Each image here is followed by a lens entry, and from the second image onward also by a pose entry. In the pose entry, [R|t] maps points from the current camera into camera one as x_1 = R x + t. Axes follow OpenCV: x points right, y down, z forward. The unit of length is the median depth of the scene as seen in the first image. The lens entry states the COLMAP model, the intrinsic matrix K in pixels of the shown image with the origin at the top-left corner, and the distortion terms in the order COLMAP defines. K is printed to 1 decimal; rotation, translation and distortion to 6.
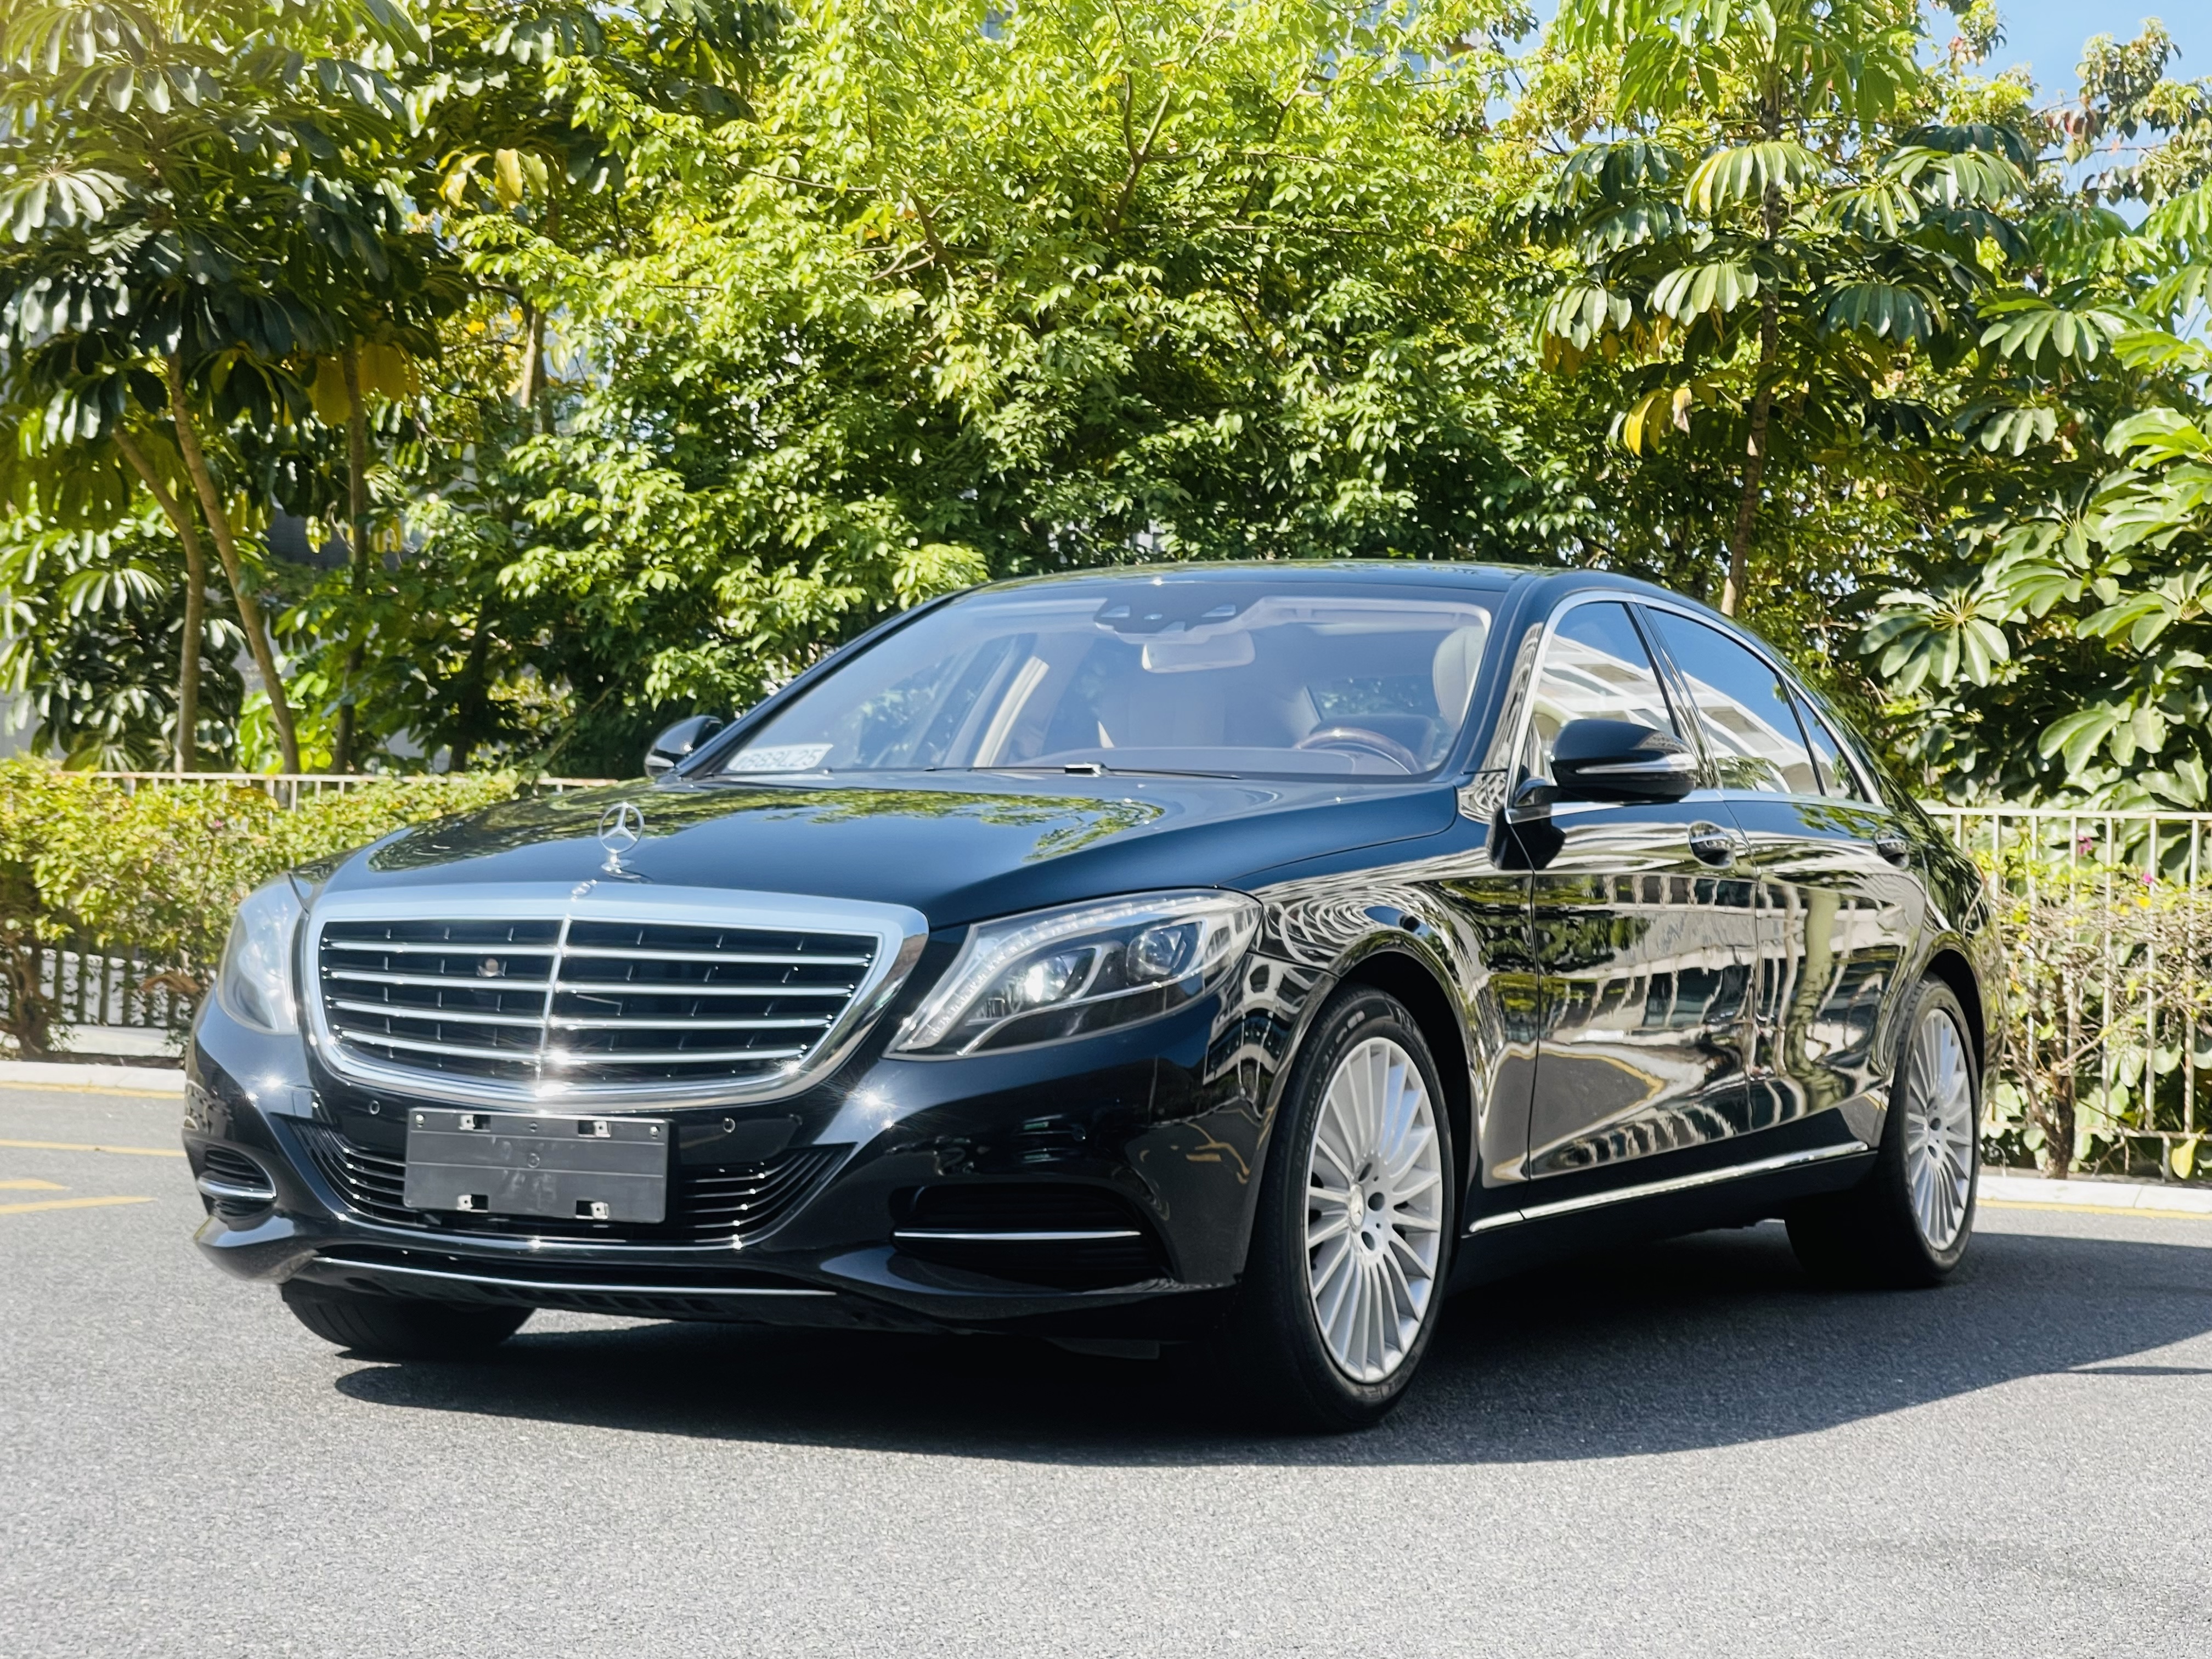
lens RADIAL K [[4253.7, 0, 1019.2], [0, 4253.7, 793.6], [0, 0, 1]] dist [0.206044, 0.000000]
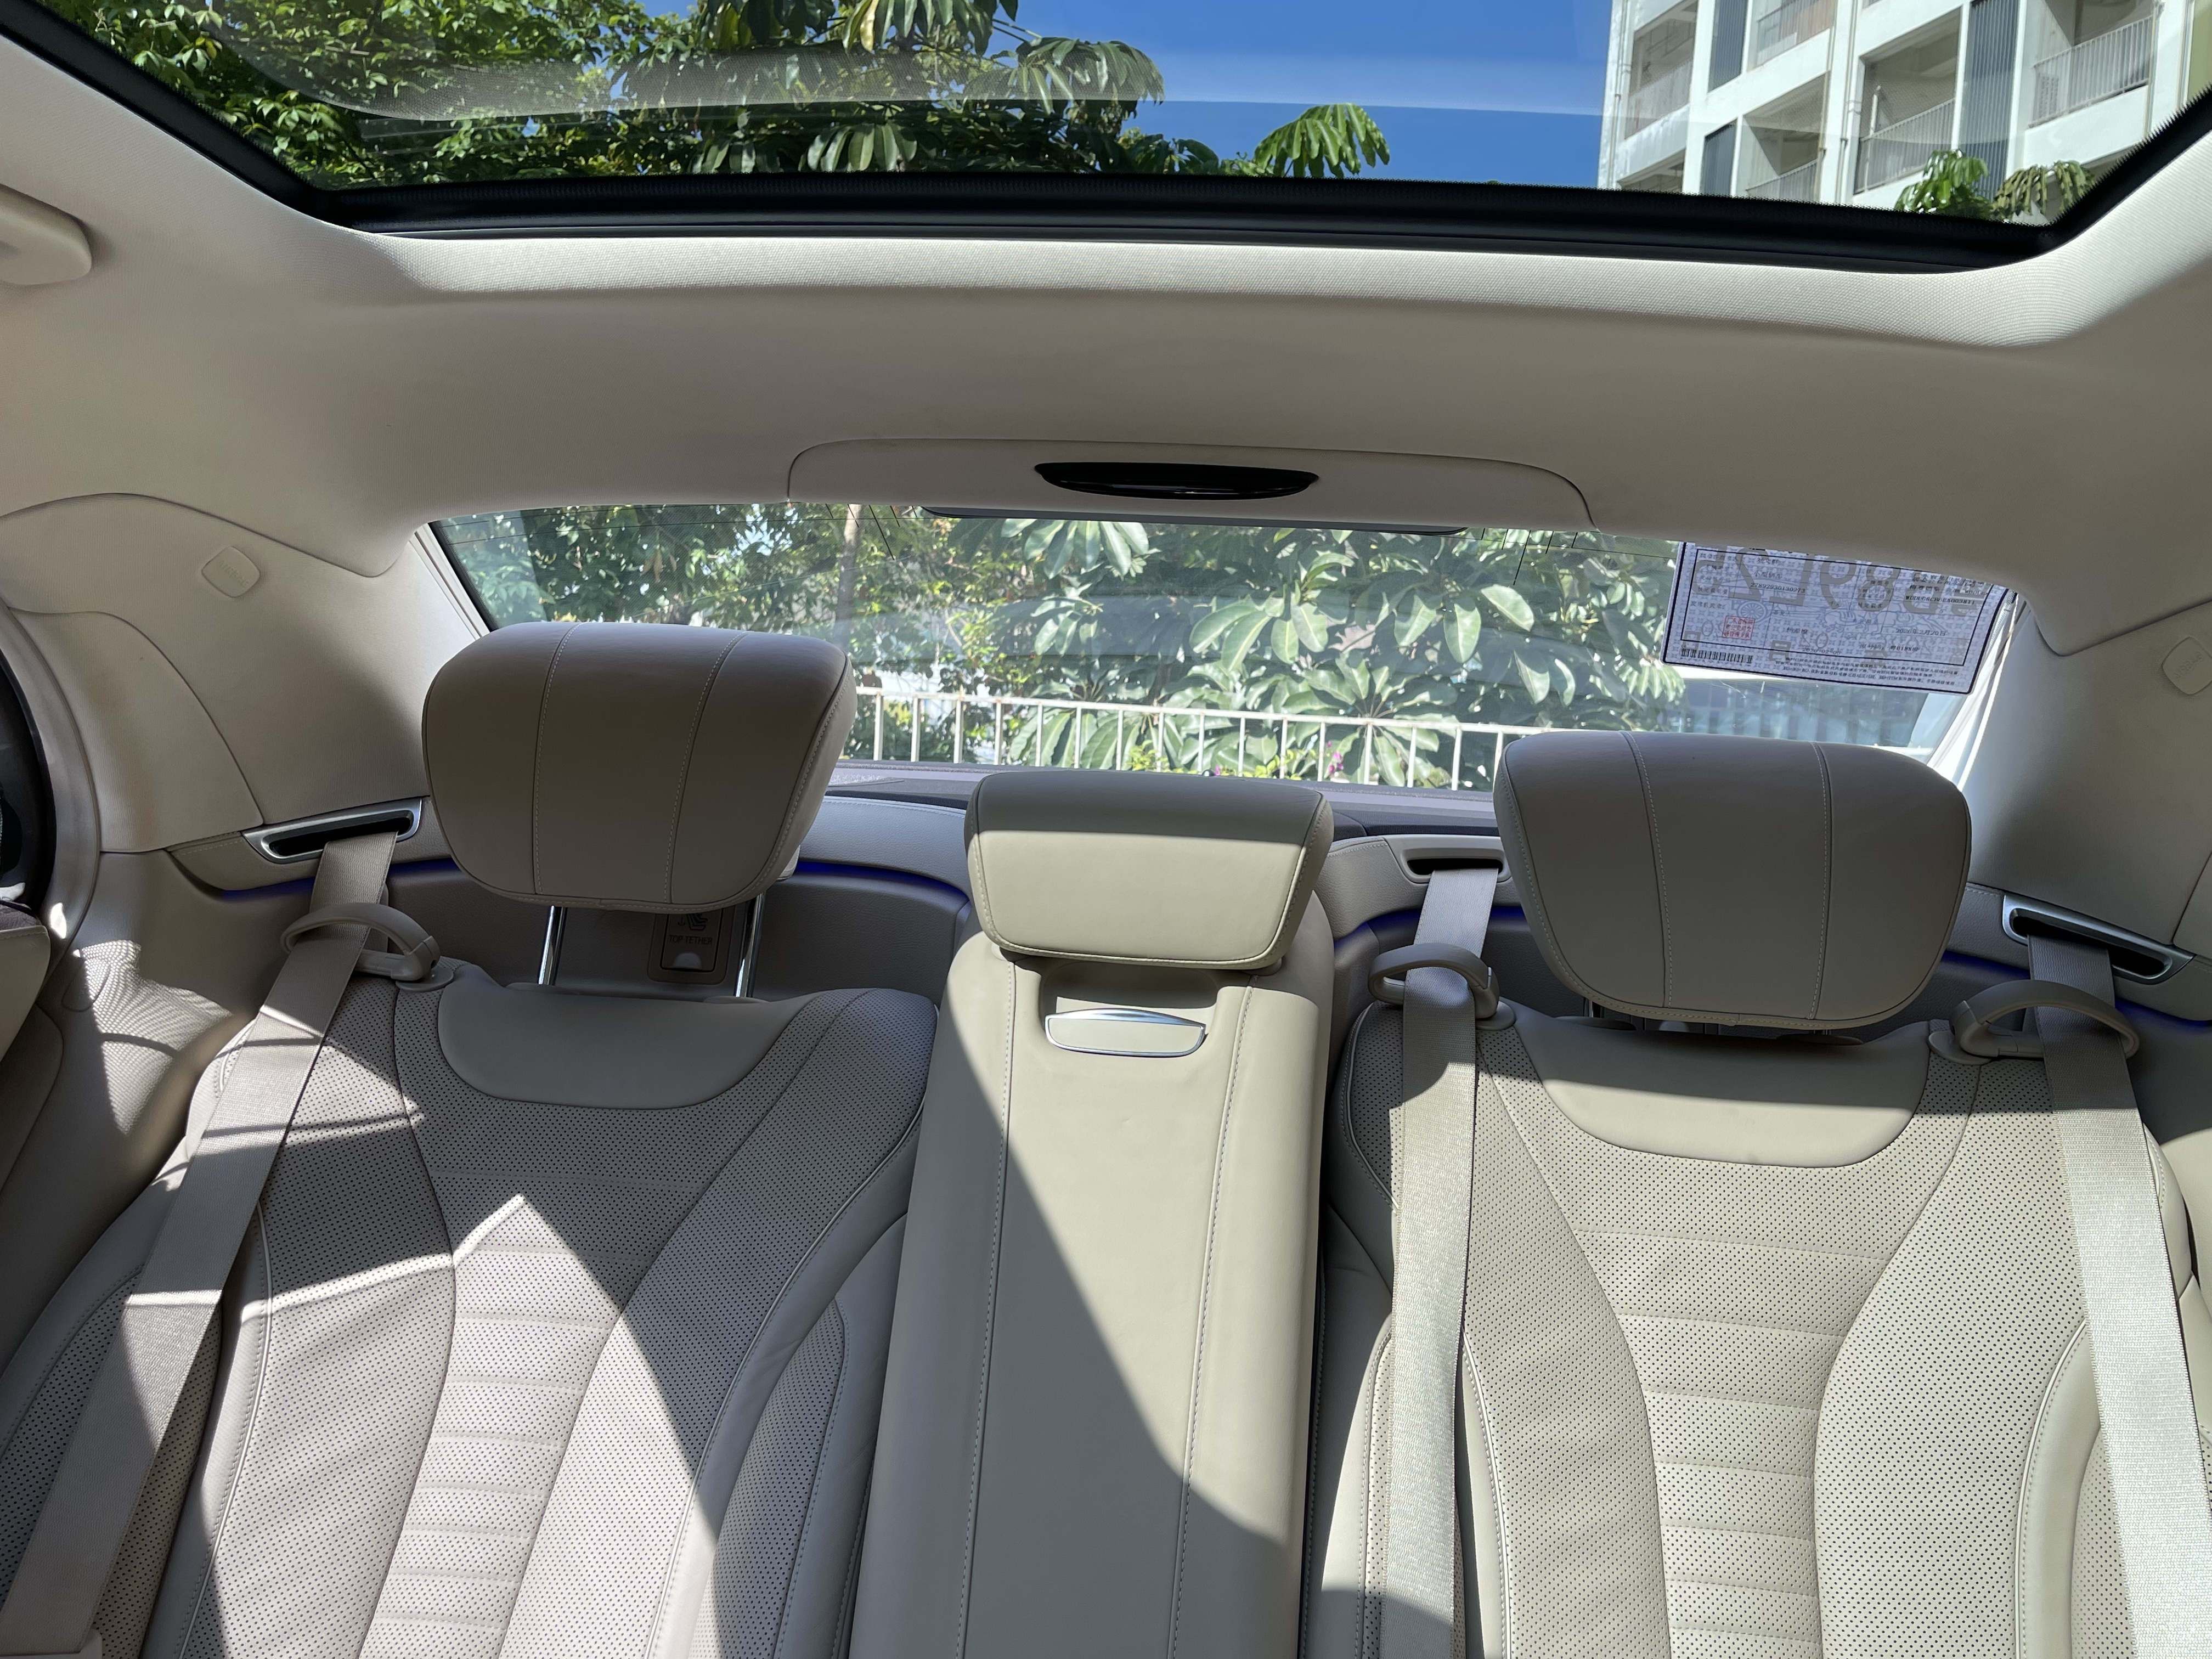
lens RADIAL K [[1742.1, 0, 1094.2], [0, 1742.1, 831.3], [0, 0, 1]] dist [0.040103, -0.032191]
pose [[0.929807, -0.014119, 0.367777, 0.059737], [-0.032056, 0.992360, 0.119141, -0.013069], [-0.366649, -0.122568, 0.922250, 0.581634]]
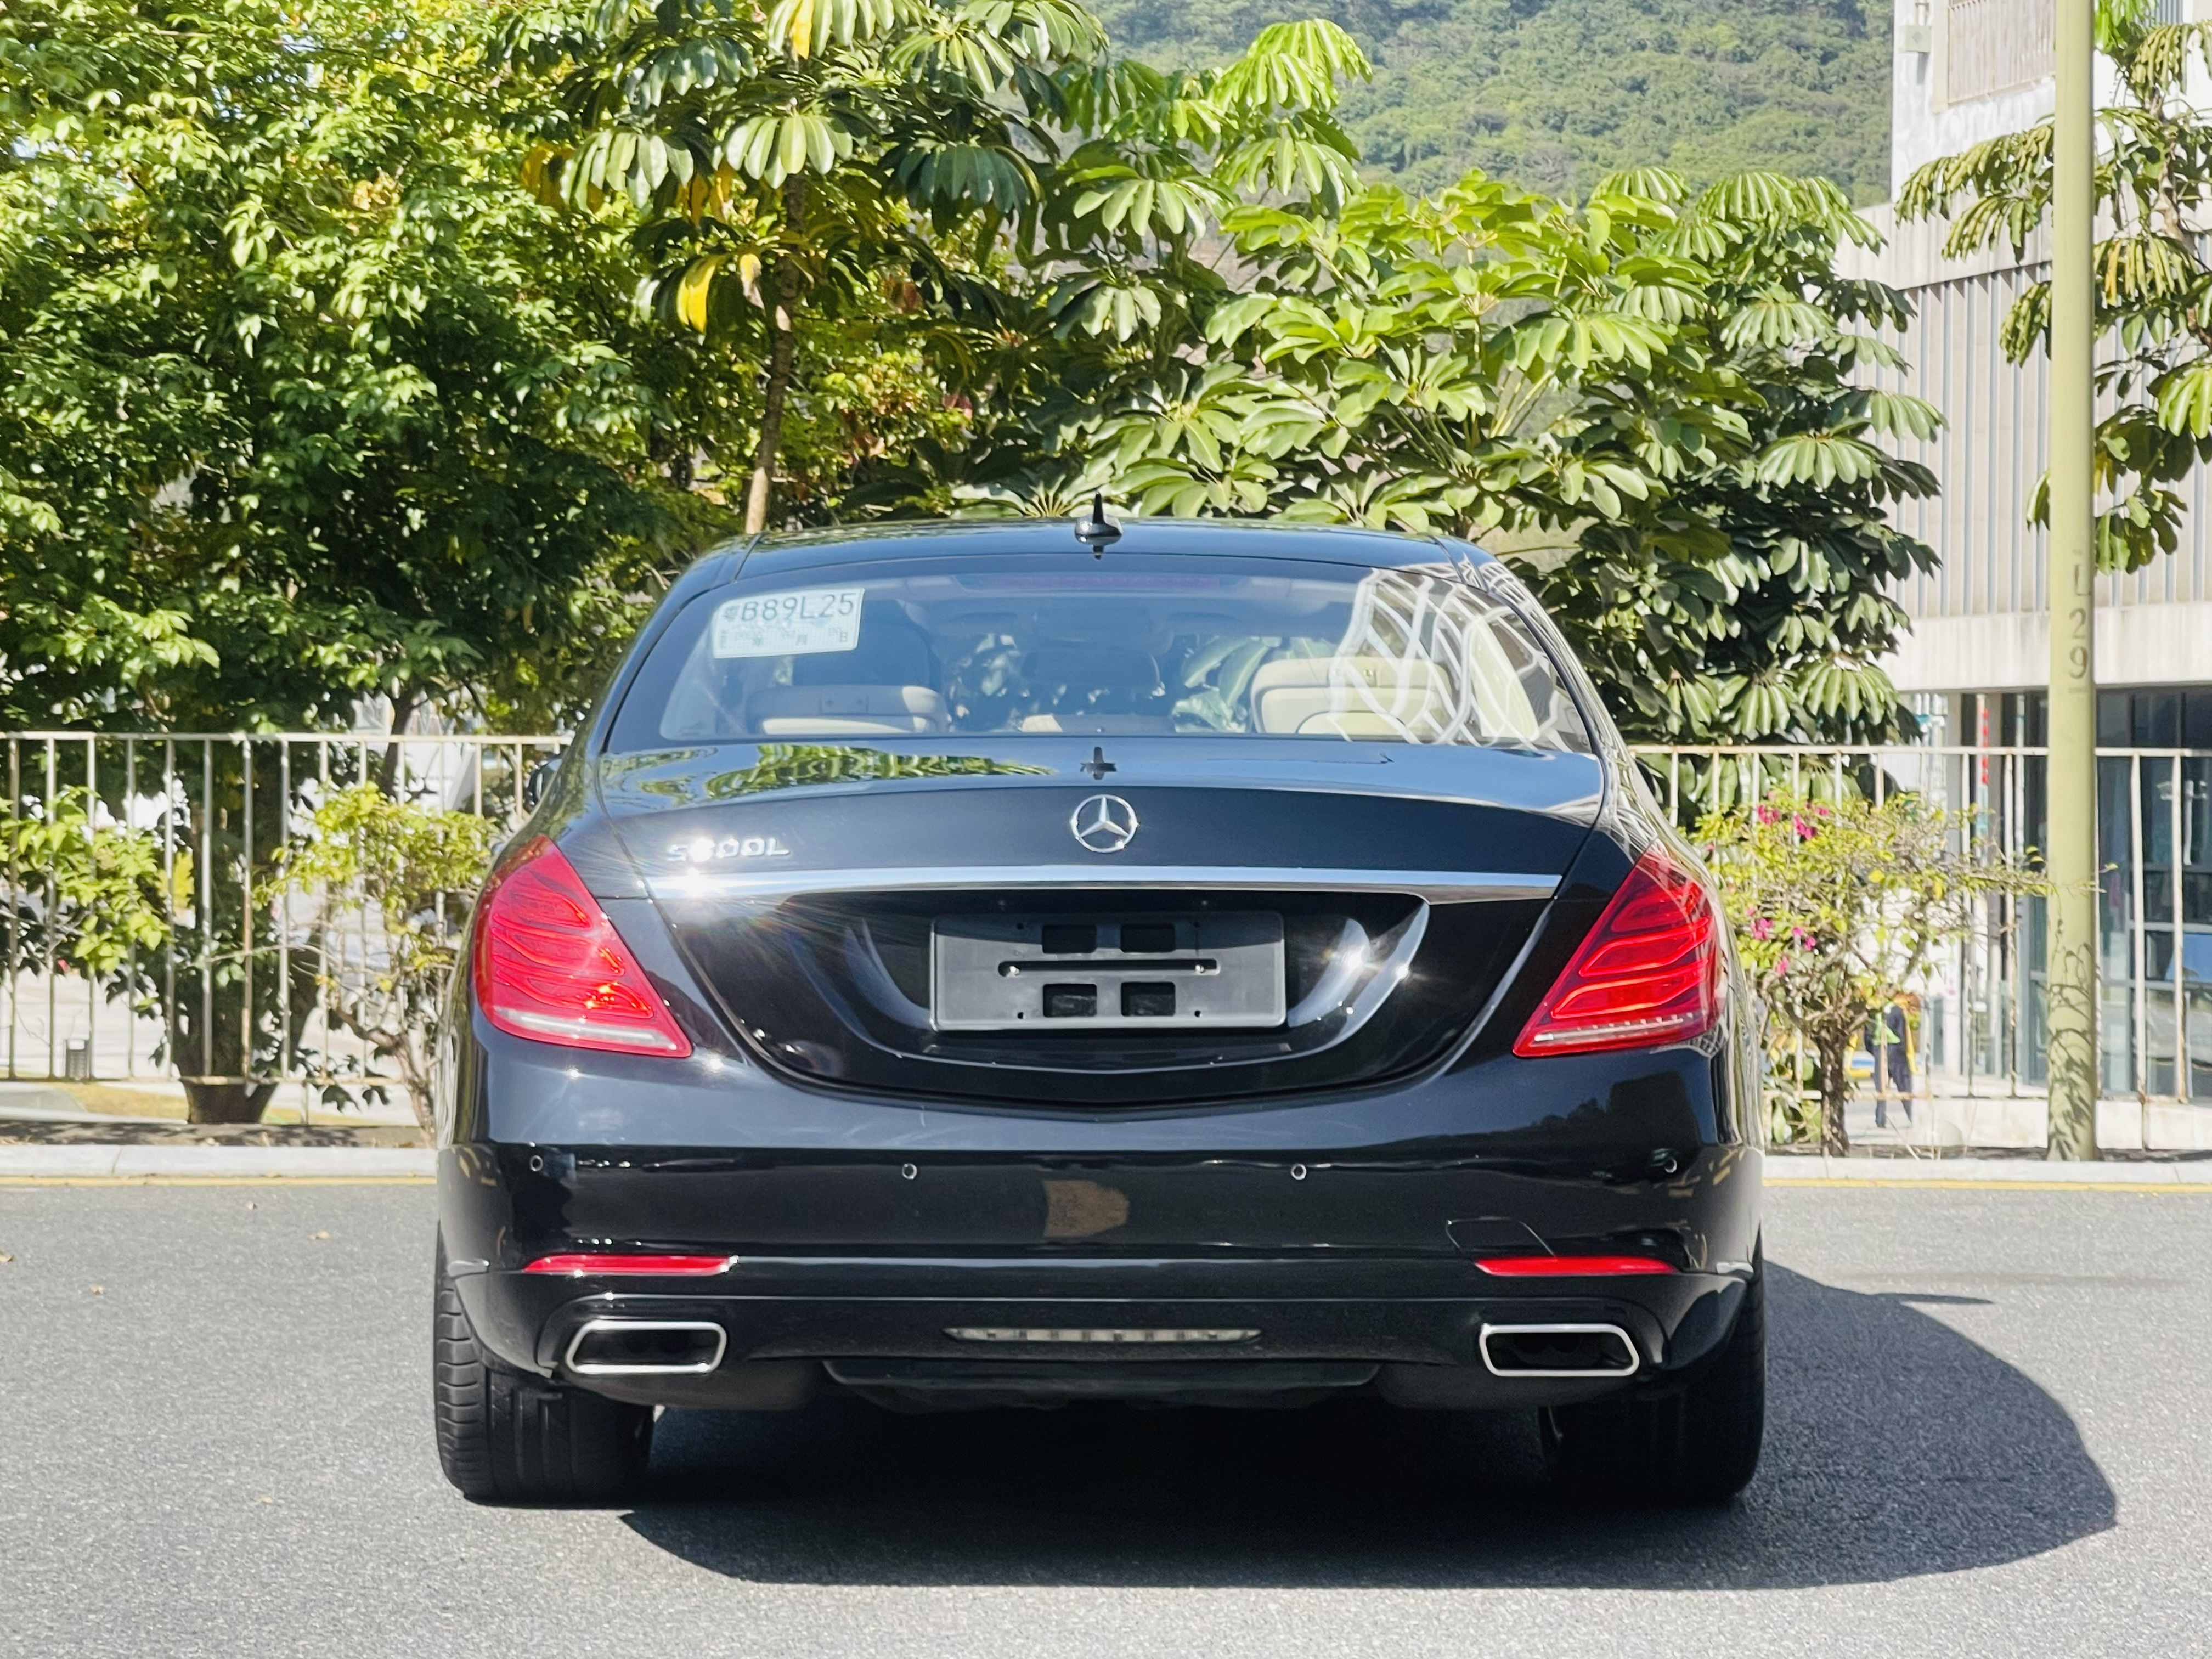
lens RADIAL K [[5220.9, 0, 1082.4], [0, 5220.9, 810.4], [0, 0, 1]] dist [0.071133, 0.000000]
pose [[0.896190, -0.030306, 0.442635, -0.252904], [0.013572, 0.999070, 0.040925, -0.024221], [-0.443463, -0.030669, 0.895768, 0.017943]]
